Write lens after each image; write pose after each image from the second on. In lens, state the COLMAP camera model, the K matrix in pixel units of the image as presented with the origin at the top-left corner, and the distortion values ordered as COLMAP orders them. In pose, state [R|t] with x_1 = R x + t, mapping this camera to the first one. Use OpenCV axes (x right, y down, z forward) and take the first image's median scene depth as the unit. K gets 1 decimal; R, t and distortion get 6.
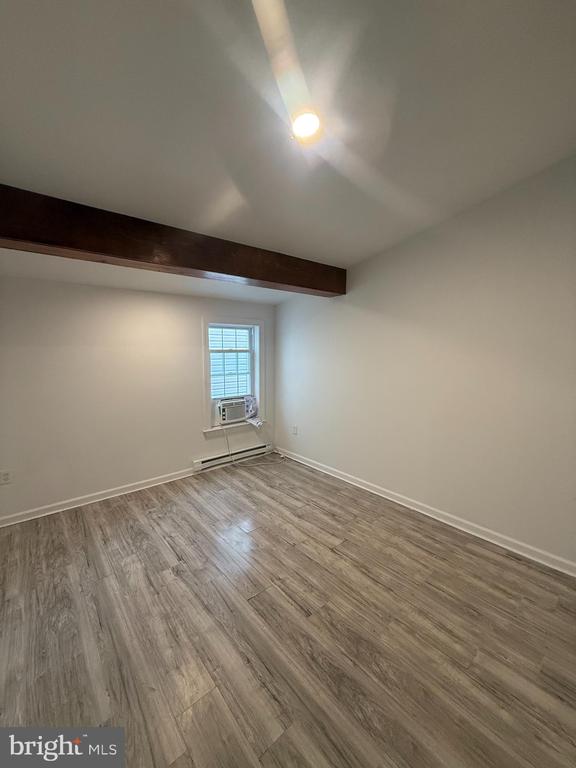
lens RADIAL K [[305.2, 0, 289.7], [0, 305.2, 382.2], [0, 0, 1]] dist [0.000444, 0.000155]
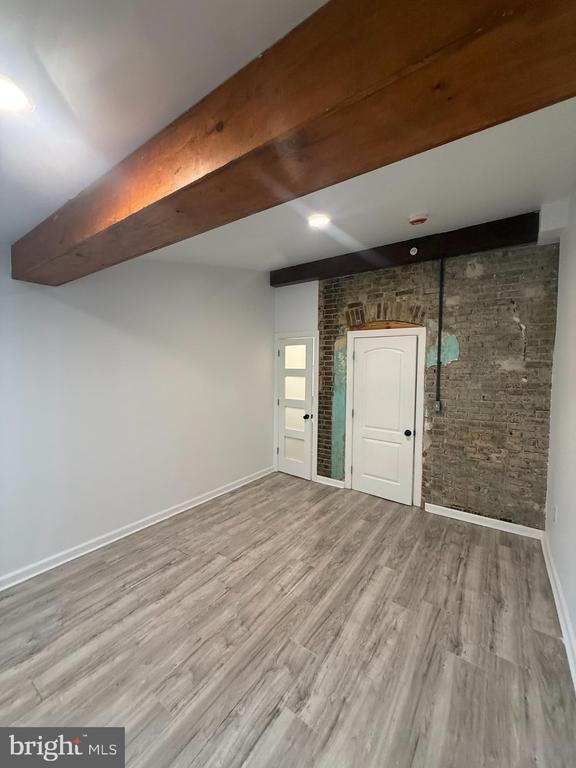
lens RADIAL K [[305.2, 0, 284.1], [0, 305.2, 382.1], [0, 0, 1]] dist [0.000444, 0.000155]
pose [[-0.232515, -0.050280, 0.971292, -1.044989], [0.091420, 0.993111, 0.073294, -0.142784], [-0.968287, 0.105838, -0.226317, 1.185435]]
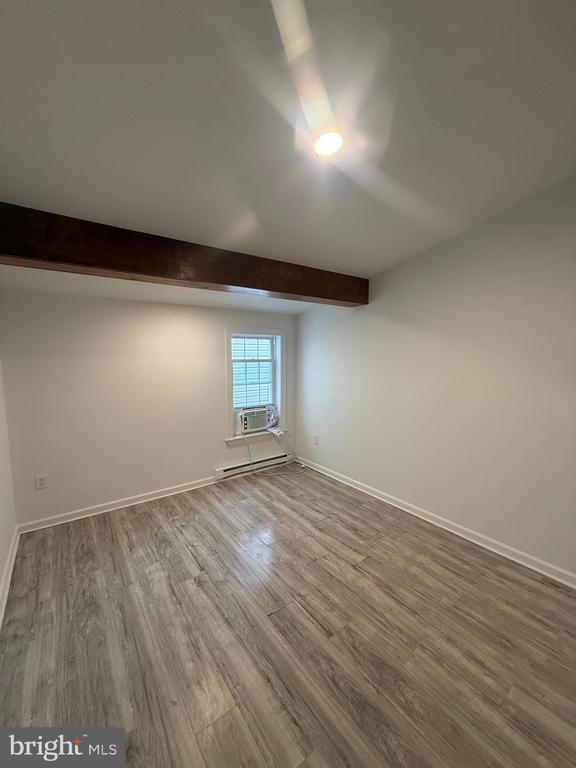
lens RADIAL K [[305.2, 0, 289.3], [0, 305.2, 381.8], [0, 0, 1]] dist [0.000444, 0.000155]
pose [[0.997538, 0.003398, -0.070040, -0.001761], [-0.004808, 0.999789, -0.019970, -0.025284], [0.069958, 0.020257, 0.997344, -0.000692]]
